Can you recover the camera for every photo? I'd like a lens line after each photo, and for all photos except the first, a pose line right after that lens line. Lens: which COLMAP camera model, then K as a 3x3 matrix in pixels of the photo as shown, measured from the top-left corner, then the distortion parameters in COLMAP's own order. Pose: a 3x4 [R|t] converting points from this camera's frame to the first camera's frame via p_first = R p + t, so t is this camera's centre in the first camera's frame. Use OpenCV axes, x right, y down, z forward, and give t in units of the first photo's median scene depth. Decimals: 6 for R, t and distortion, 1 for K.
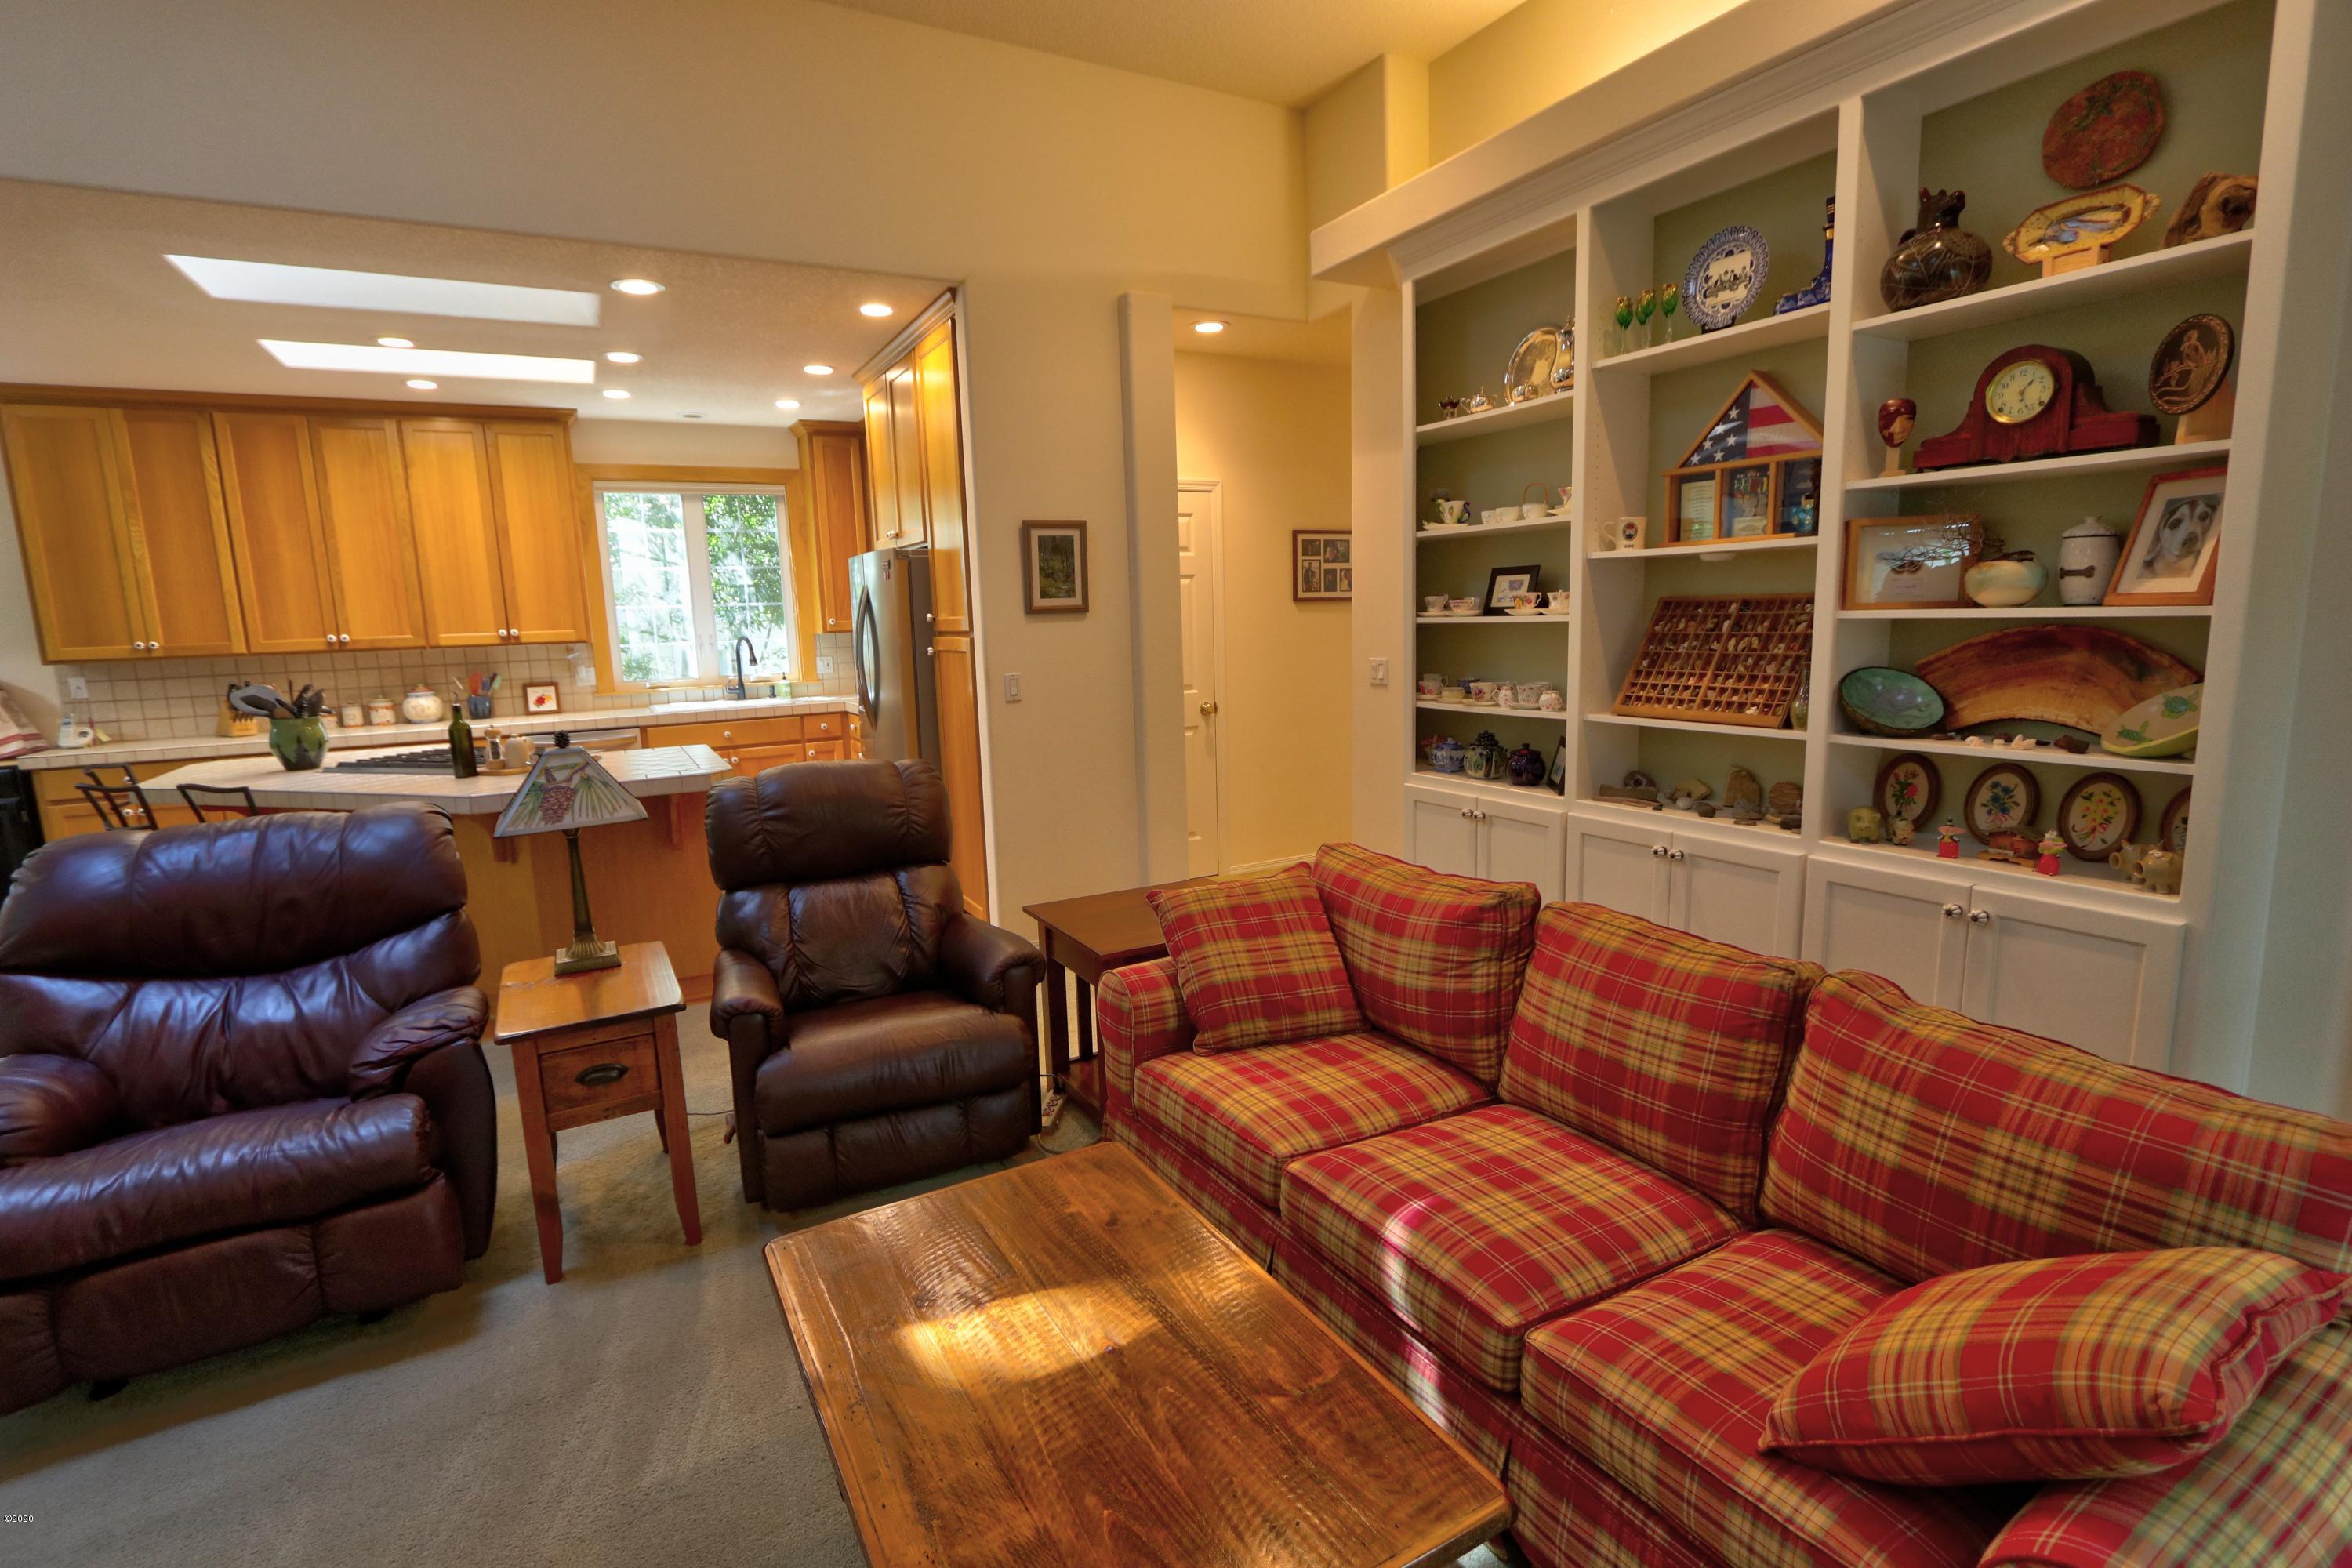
lens RADIAL K [[1097.1, 0, 1182.3], [0, 1097.1, 789.4], [0, 0, 1]] dist [-0.016323, -0.000167]
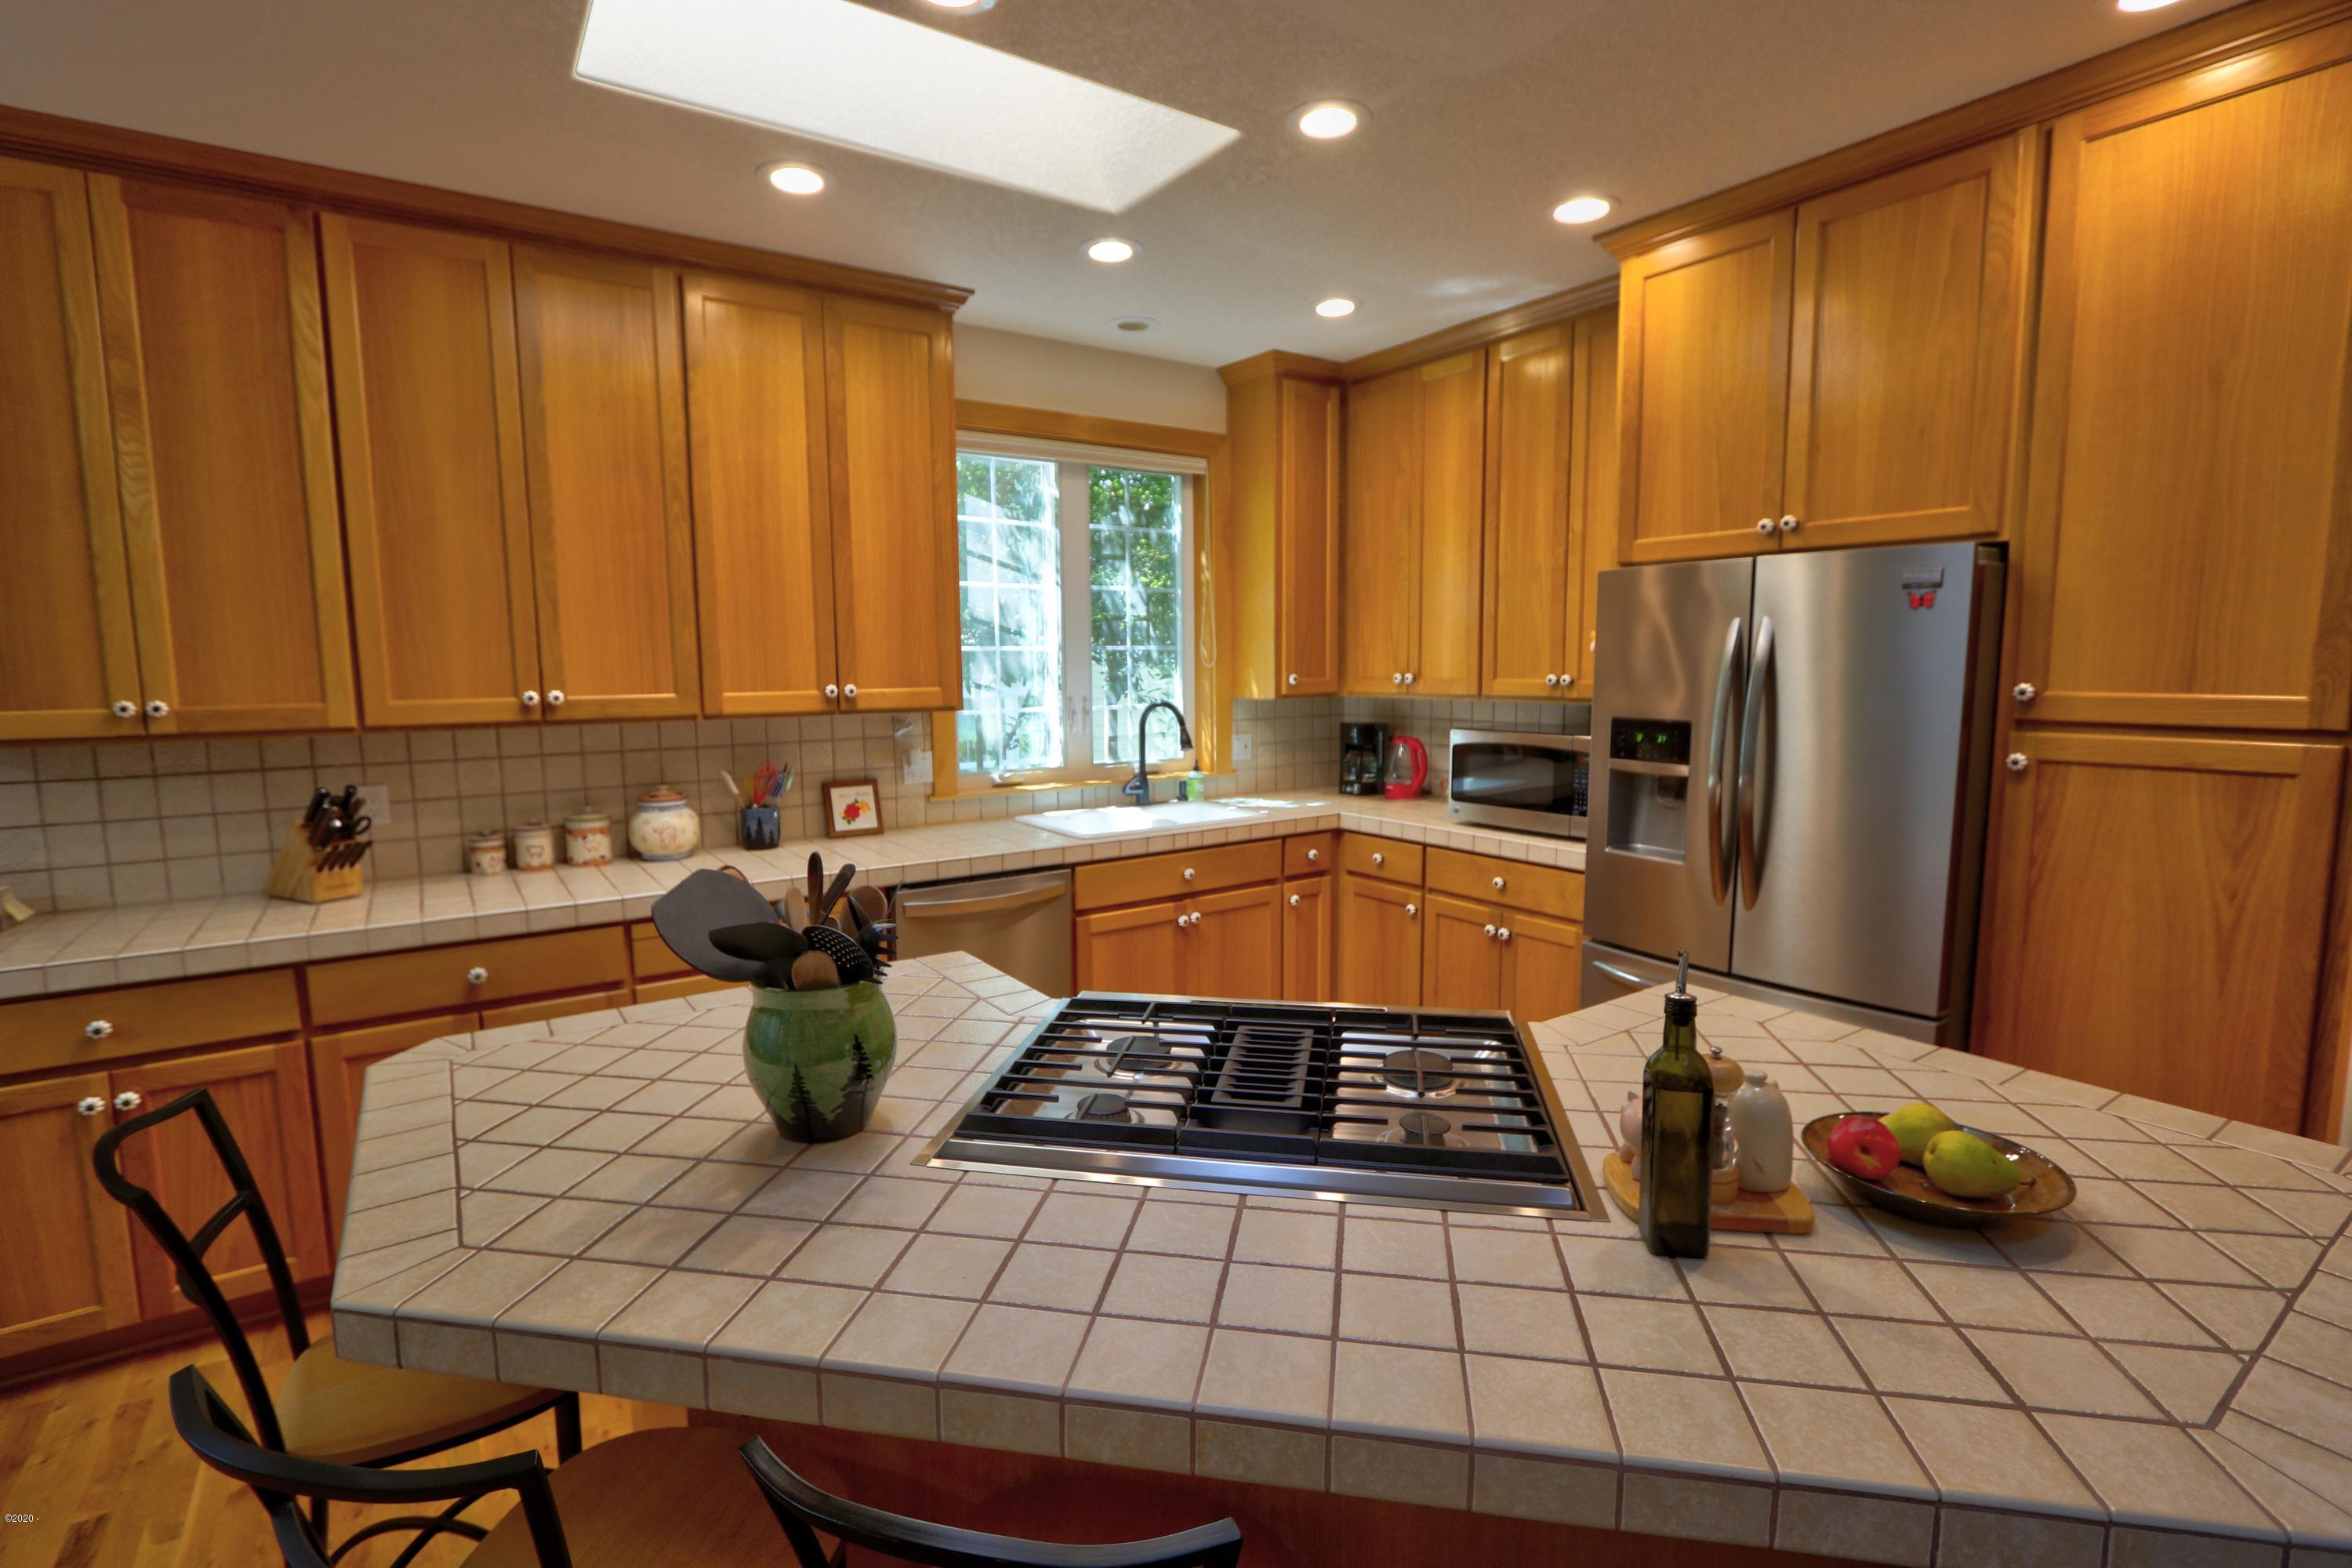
lens RADIAL K [[1084.0, 0, 1163.2], [0, 1084.0, 783.9], [0, 0, 1]] dist [-0.014304, 0.001234]
pose [[0.995784, 0.010538, 0.091121, -0.517463], [-0.005961, 0.998713, -0.050357, -0.073788], [-0.091535, 0.049602, 0.994566, 0.467879]]
